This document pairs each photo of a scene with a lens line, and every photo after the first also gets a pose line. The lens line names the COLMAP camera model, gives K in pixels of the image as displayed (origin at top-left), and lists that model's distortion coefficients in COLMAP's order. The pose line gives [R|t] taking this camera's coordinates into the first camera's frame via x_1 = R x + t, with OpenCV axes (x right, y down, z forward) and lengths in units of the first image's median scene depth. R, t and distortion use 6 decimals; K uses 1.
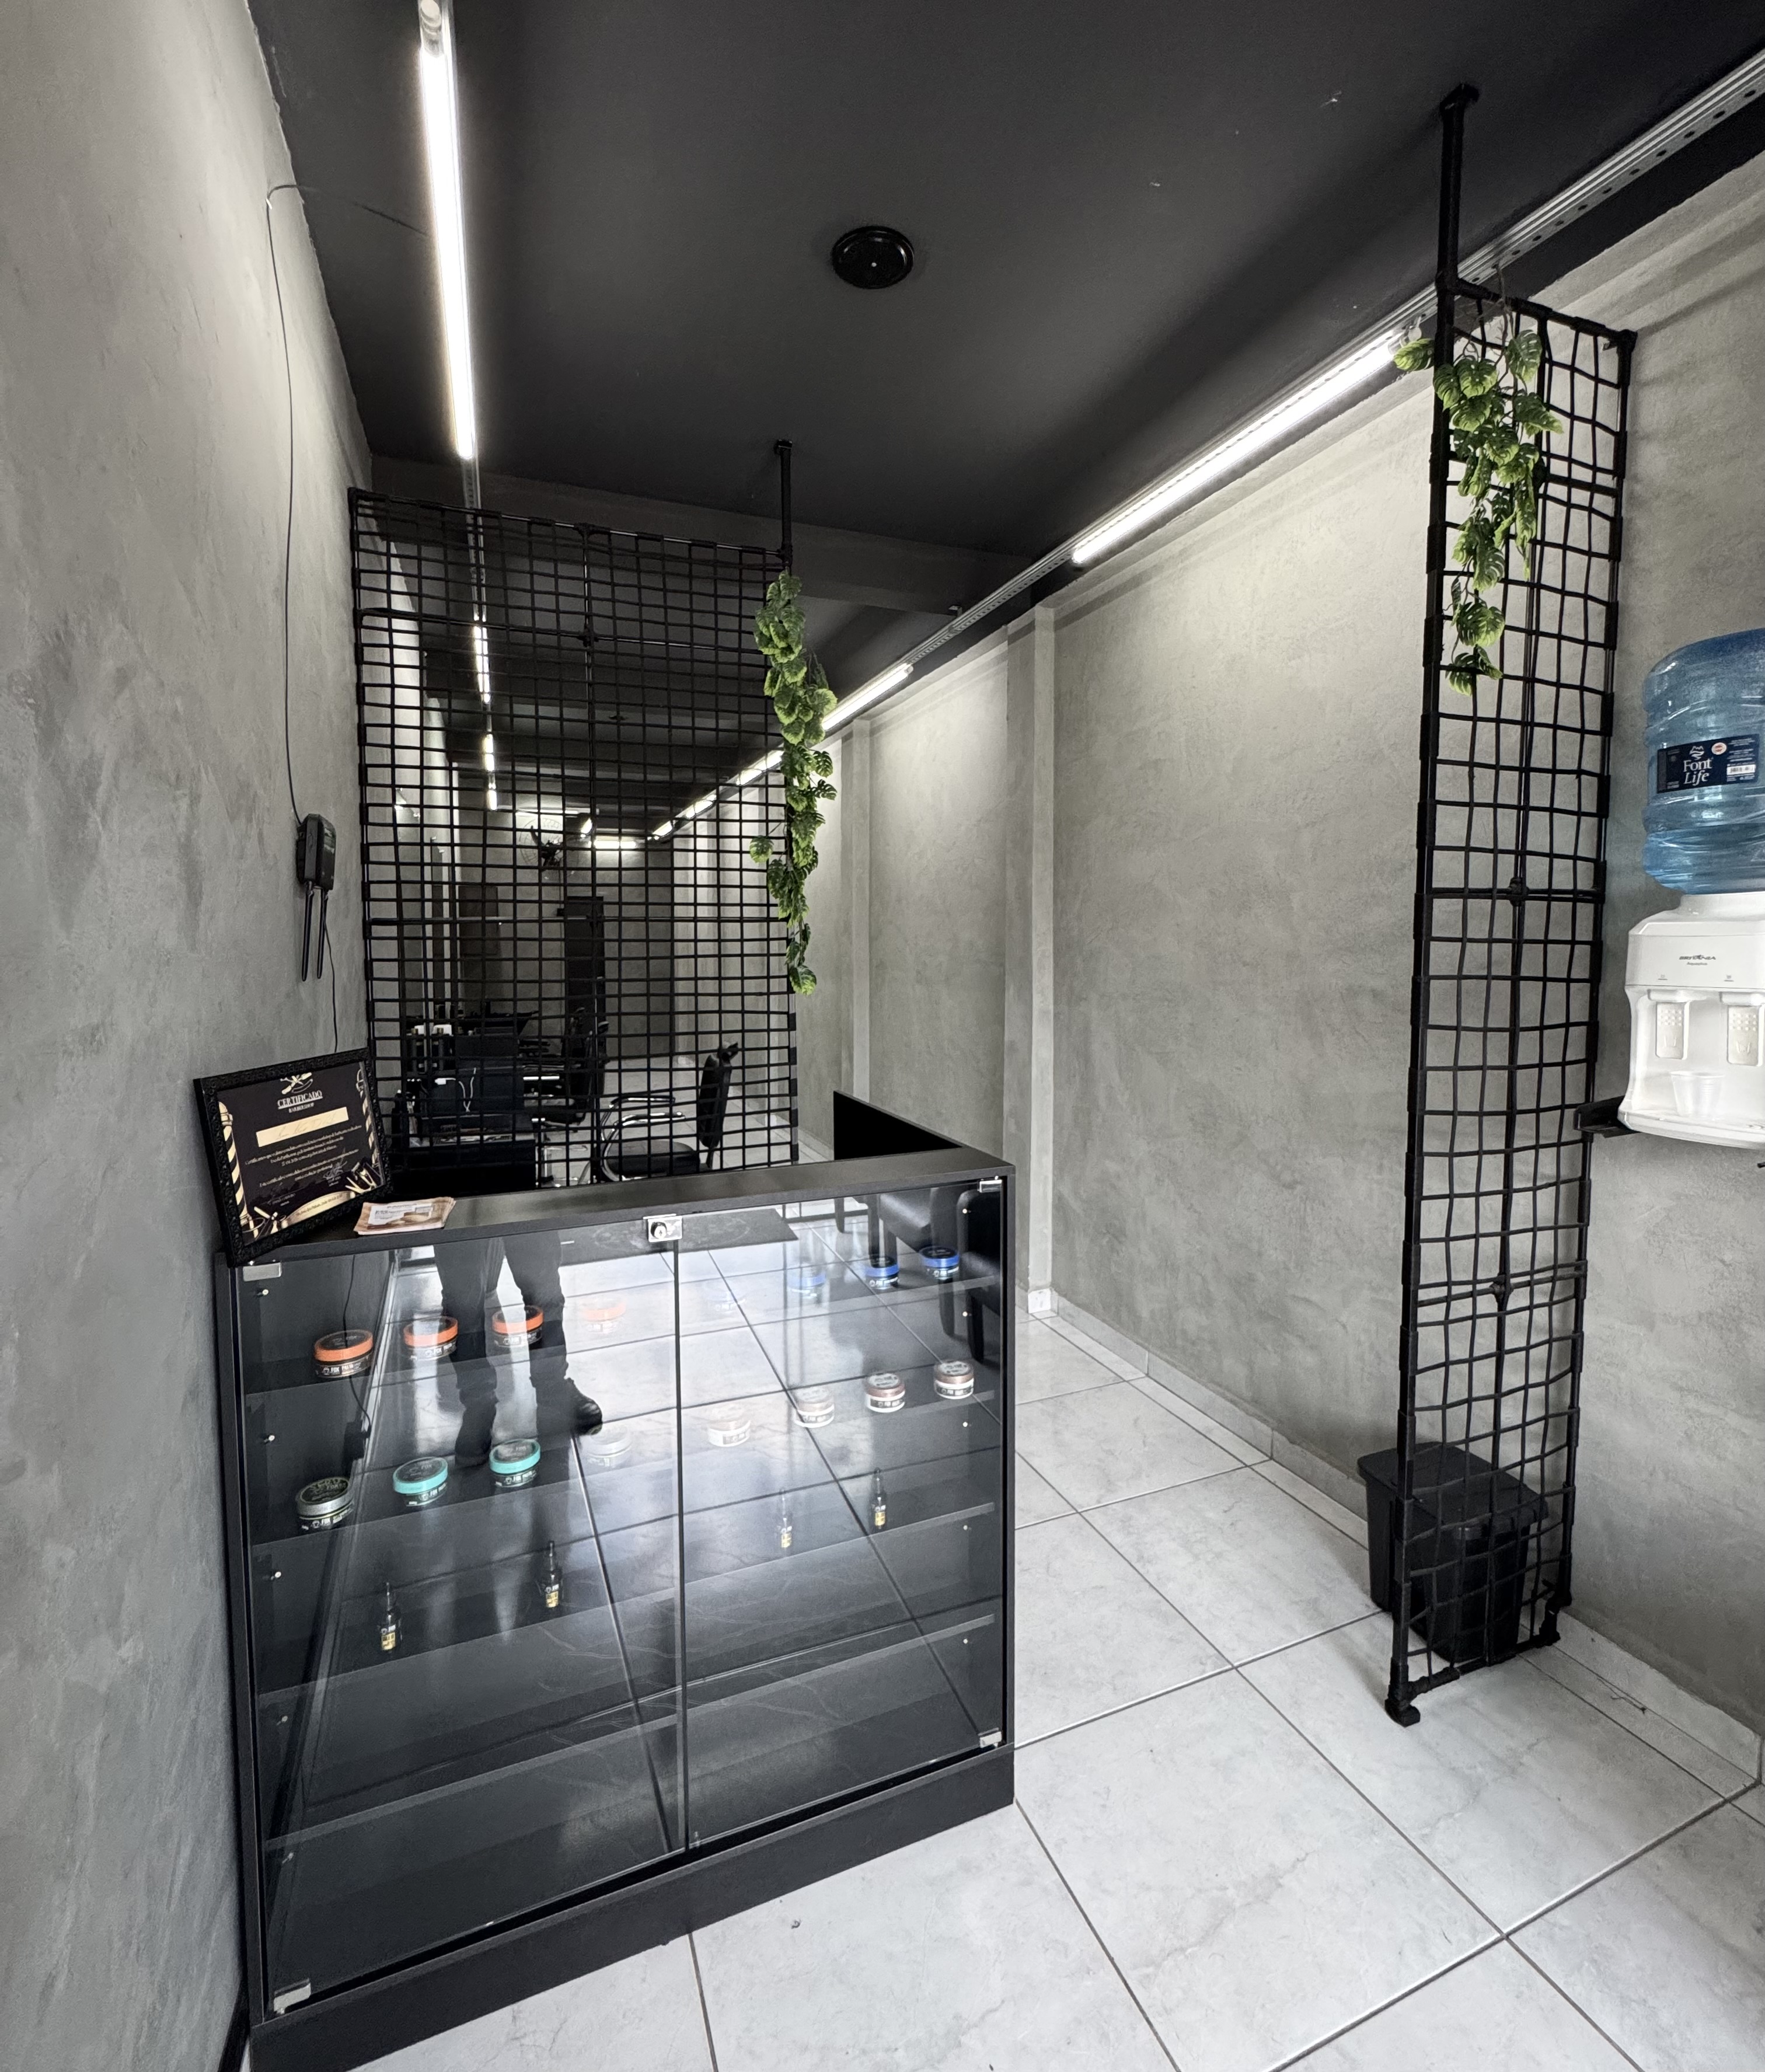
lens RADIAL K [[927.7, 0, 876.5], [0, 927.7, 985.5], [0, 0, 1]] dist [-0.001687, -0.000360]
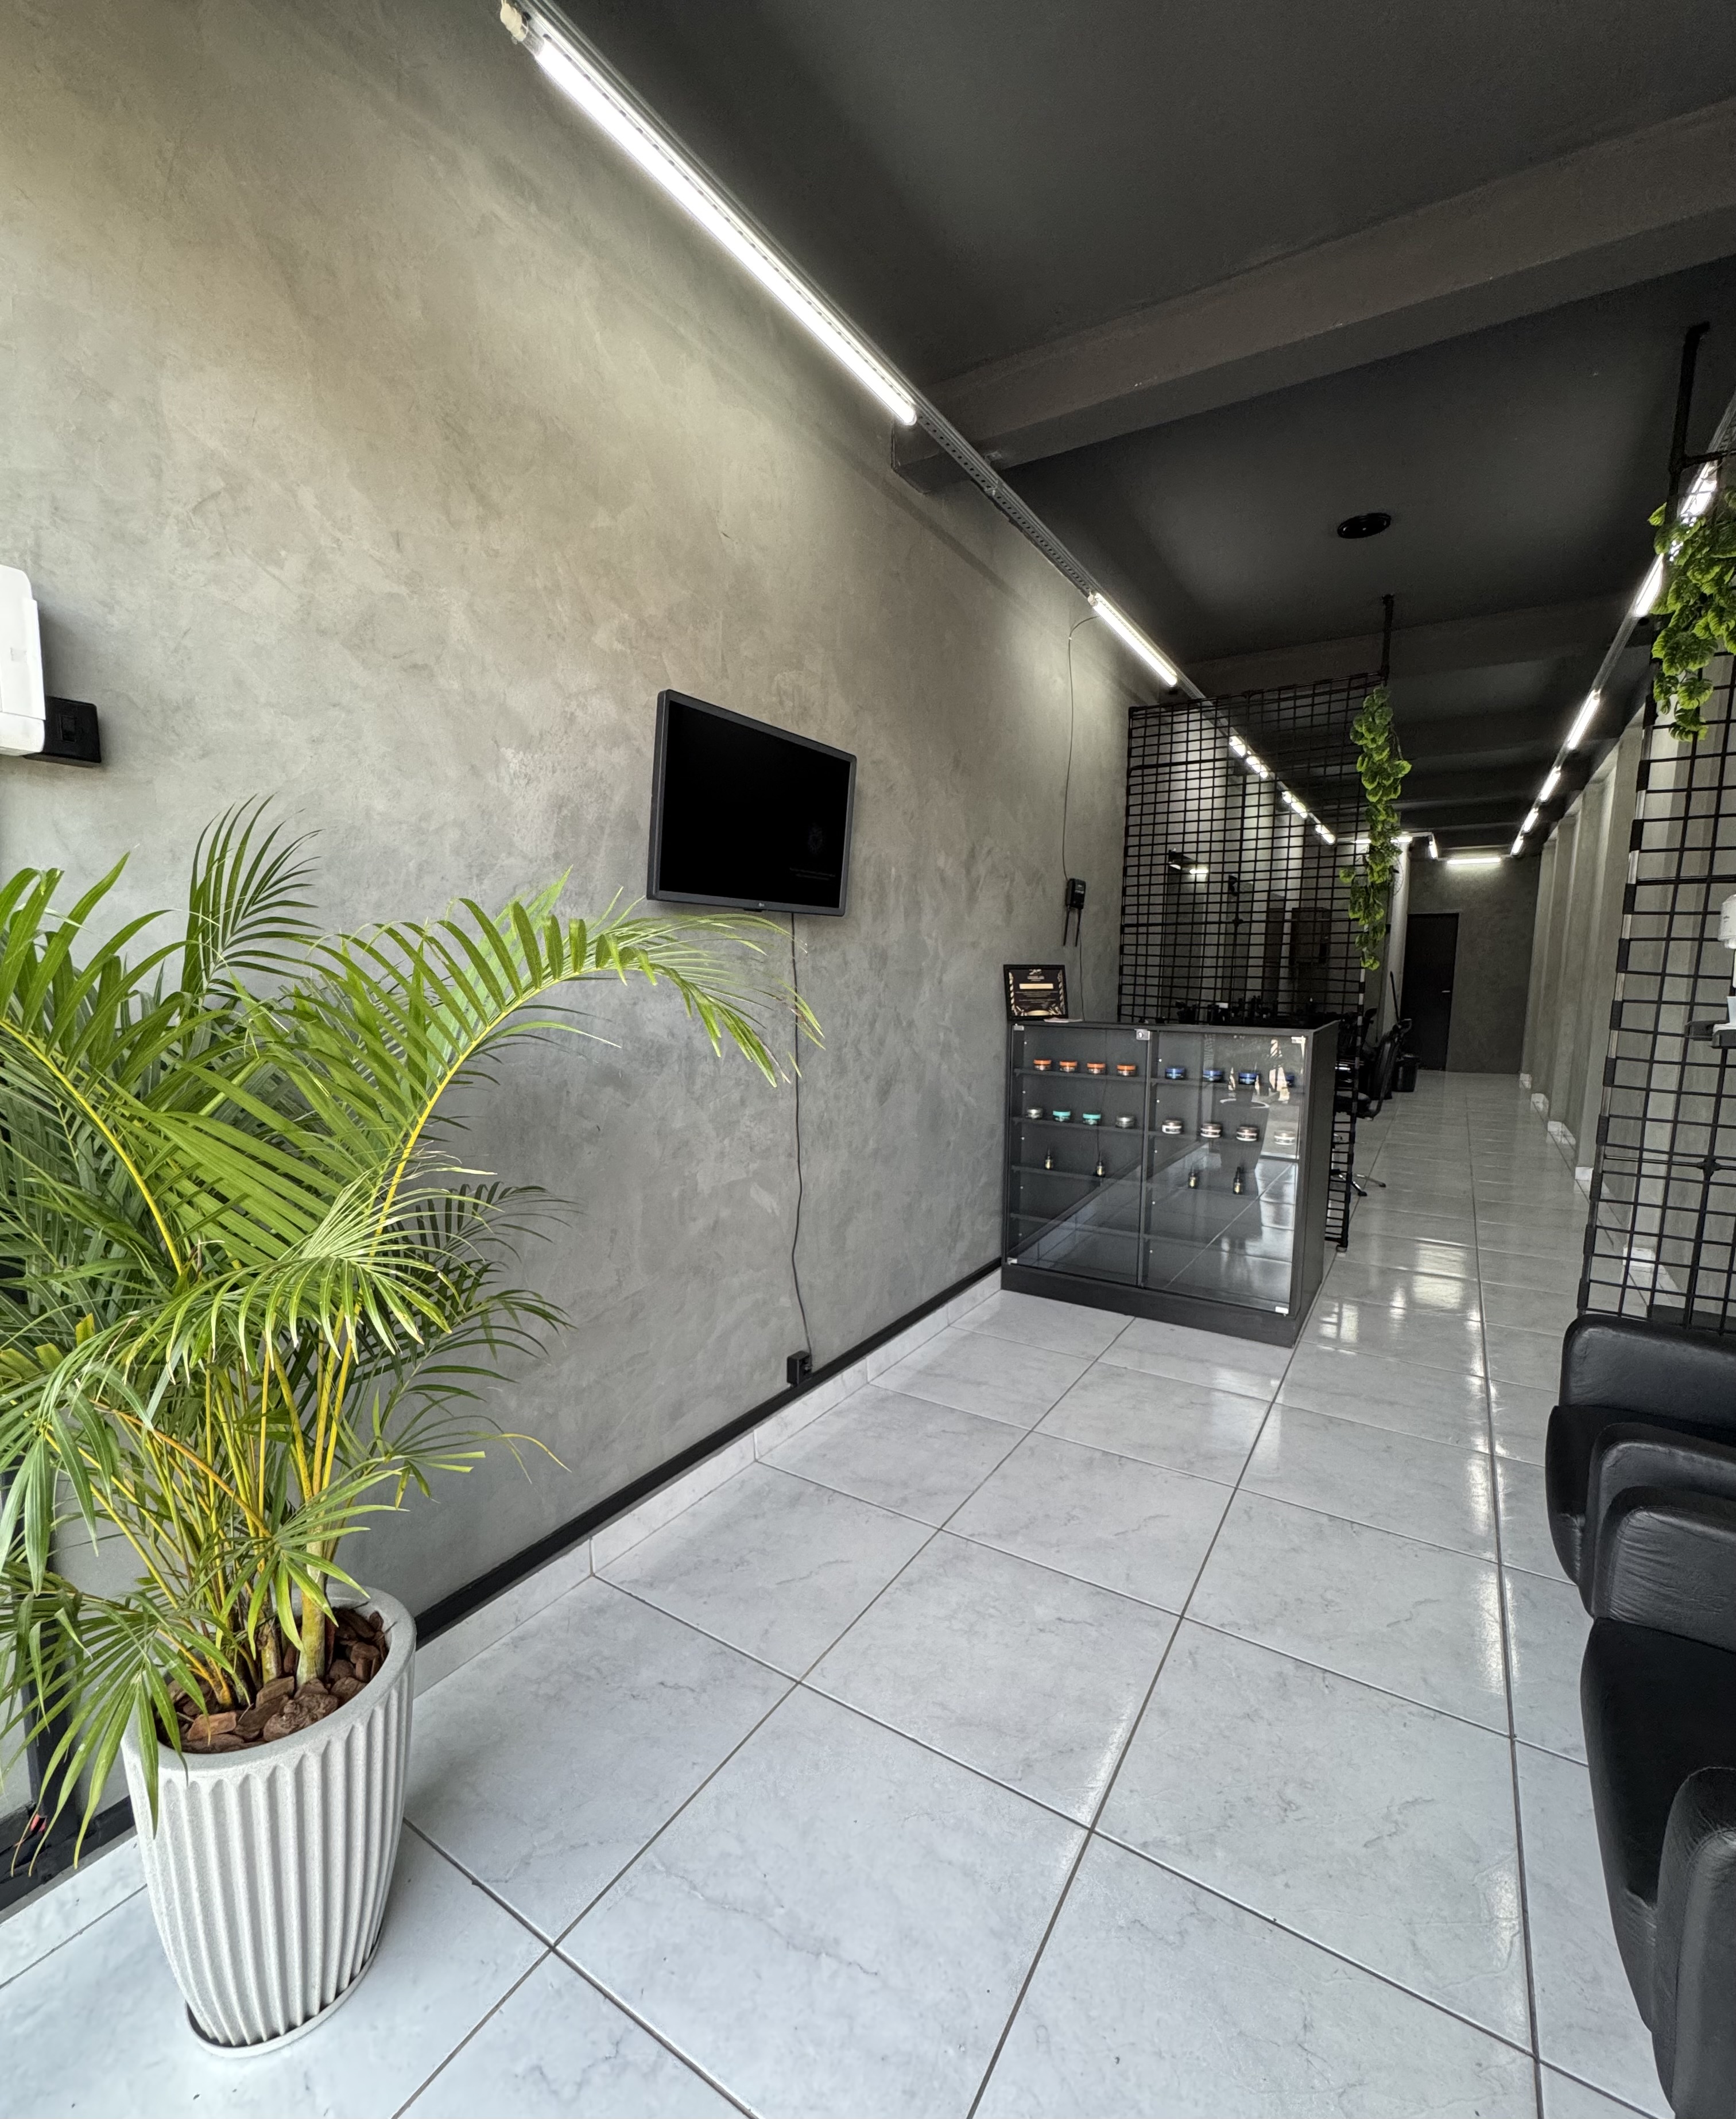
lens RADIAL K [[959.7, 0, 868.0], [0, 959.7, 1059.5], [0, 0, 1]] dist [0.016177, -0.000029]
pose [[0.581959, 0.090694, -0.808145, 1.263976], [-0.054152, 0.995878, 0.072766, 0.149012], [0.811413, 0.001416, 0.584472, -0.998562]]
